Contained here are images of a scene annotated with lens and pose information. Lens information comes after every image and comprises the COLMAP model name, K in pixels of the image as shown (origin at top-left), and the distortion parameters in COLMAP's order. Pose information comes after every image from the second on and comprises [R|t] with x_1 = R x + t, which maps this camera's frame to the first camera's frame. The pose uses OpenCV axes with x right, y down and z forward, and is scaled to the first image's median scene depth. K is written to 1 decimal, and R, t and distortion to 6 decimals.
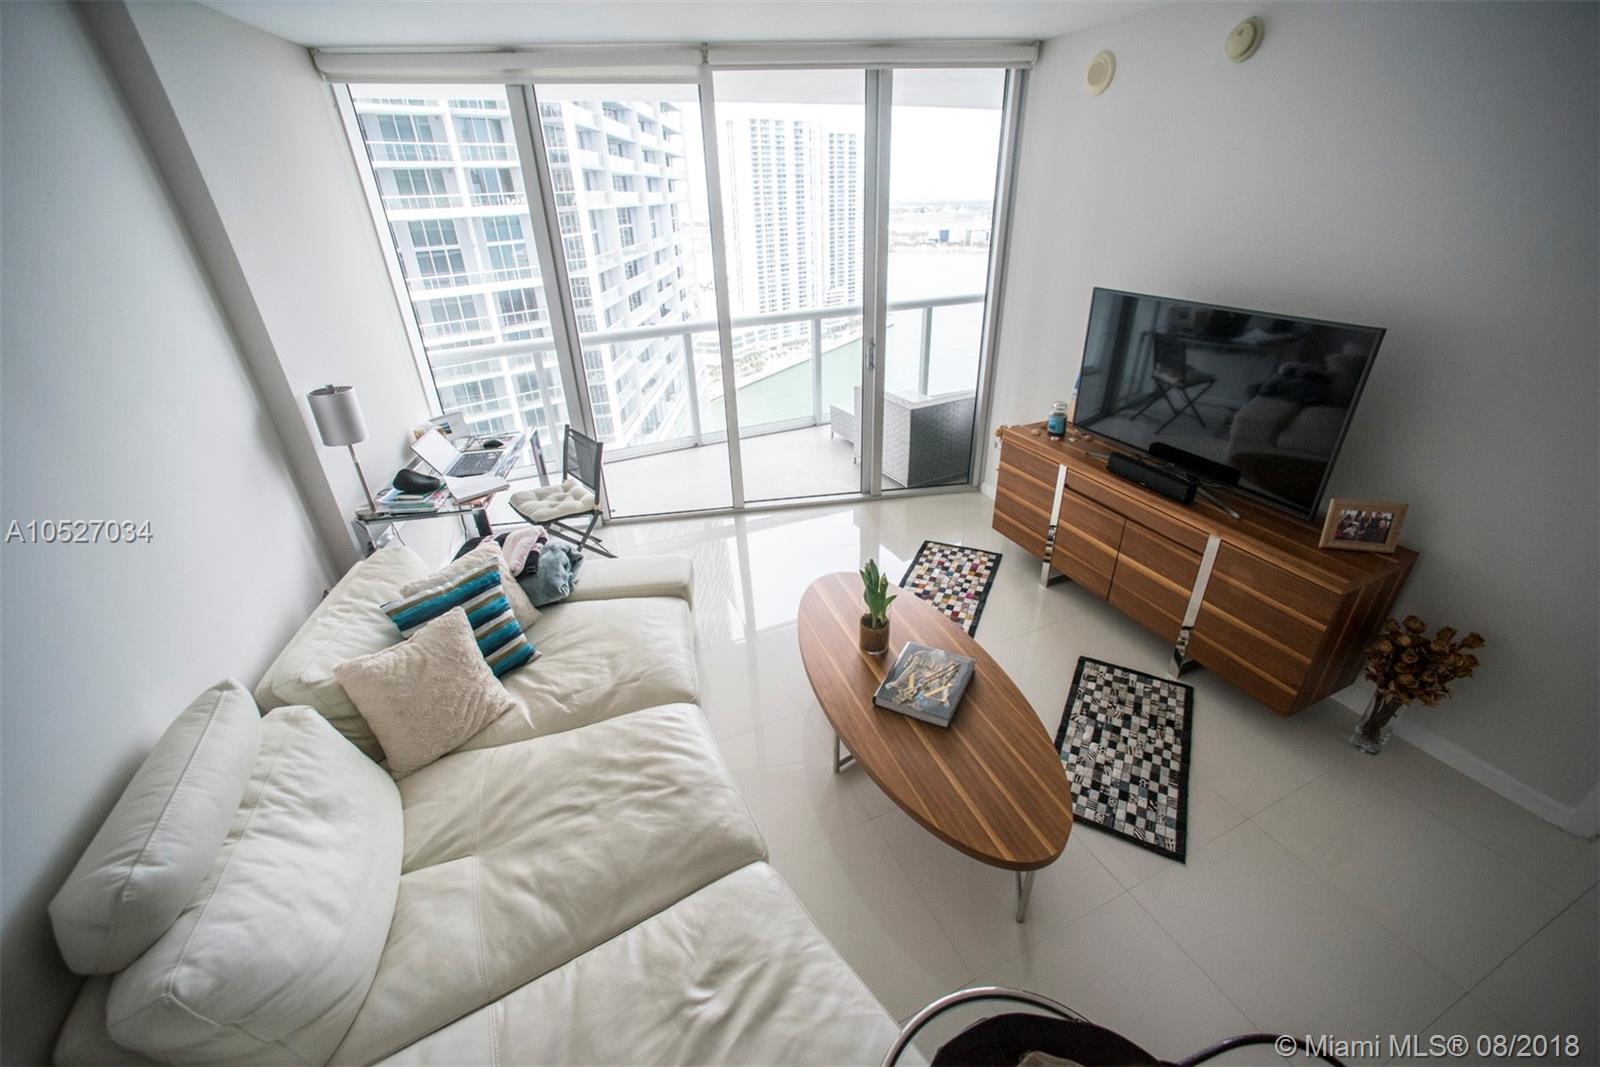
lens RADIAL K [[633.3, 0, 800.0], [0, 633.3, 533.5], [0, 0, 1]] dist [-0.058329, 0.025073]
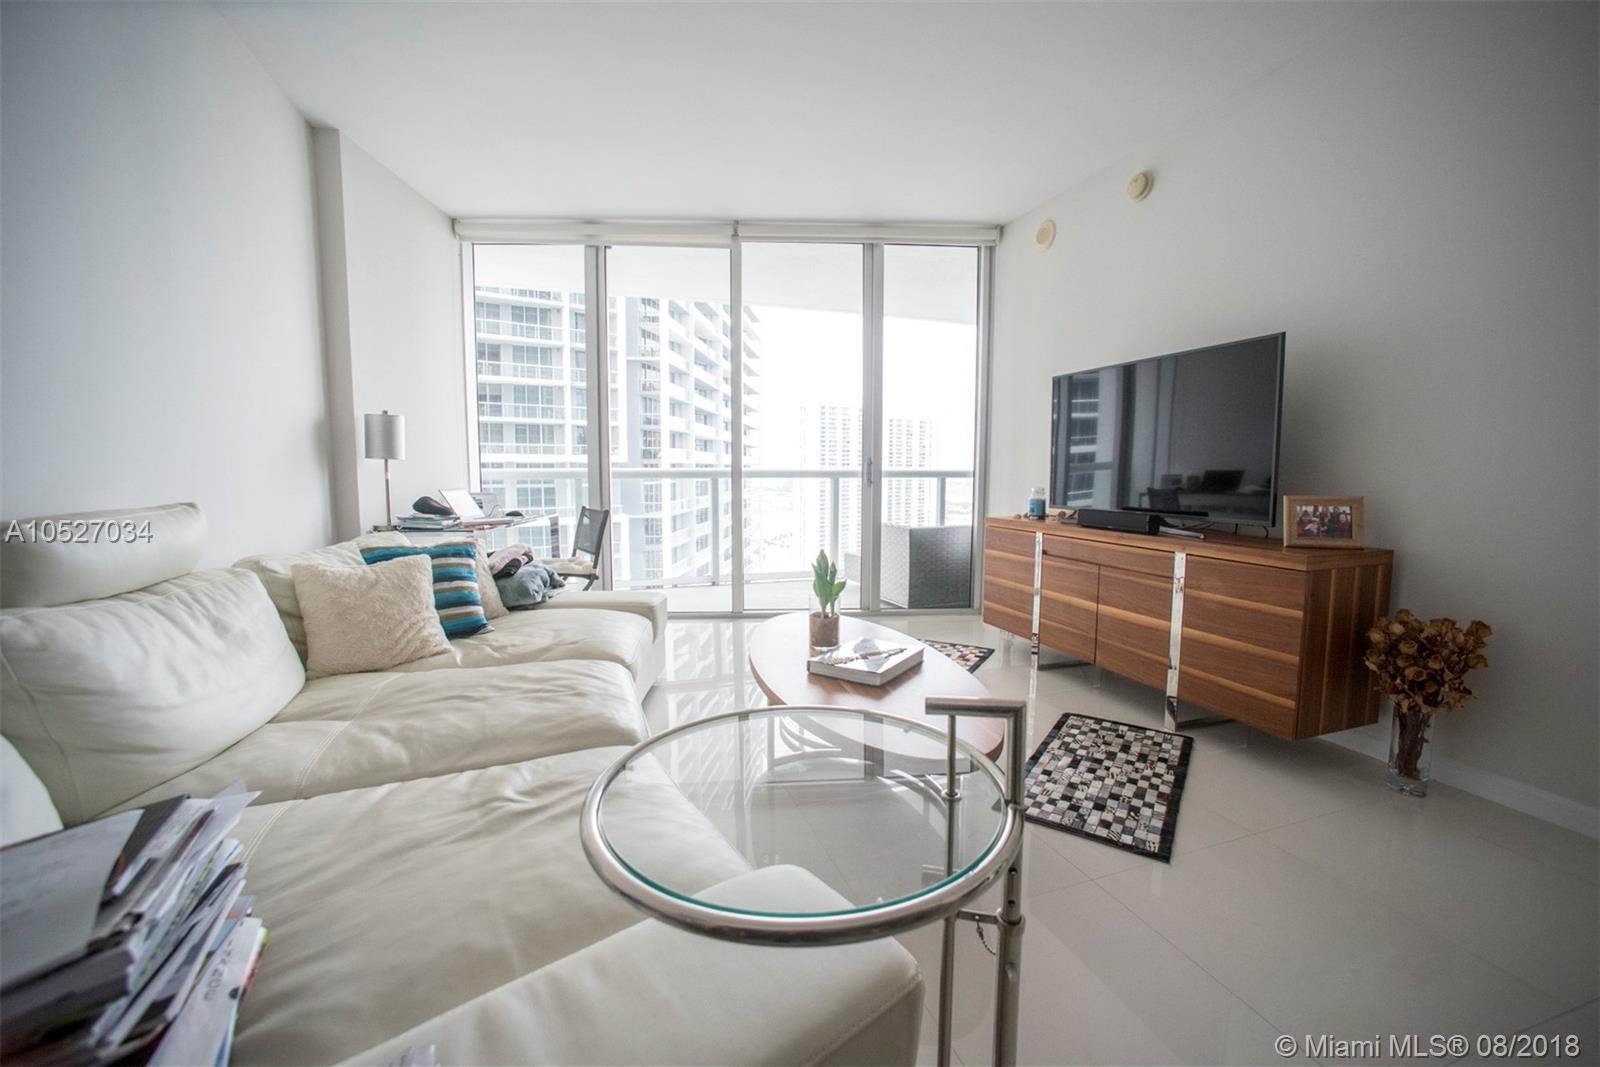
lens RADIAL K [[633.3, 0, 800.0], [0, 633.3, 533.5], [0, 0, 1]] dist [-0.058329, 0.025073]
pose [[0.994831, 0.041287, -0.092771, 0.158111], [-0.073623, 0.922481, -0.378956, 0.377097], [0.069933, 0.383827, 0.920753, 0.044109]]
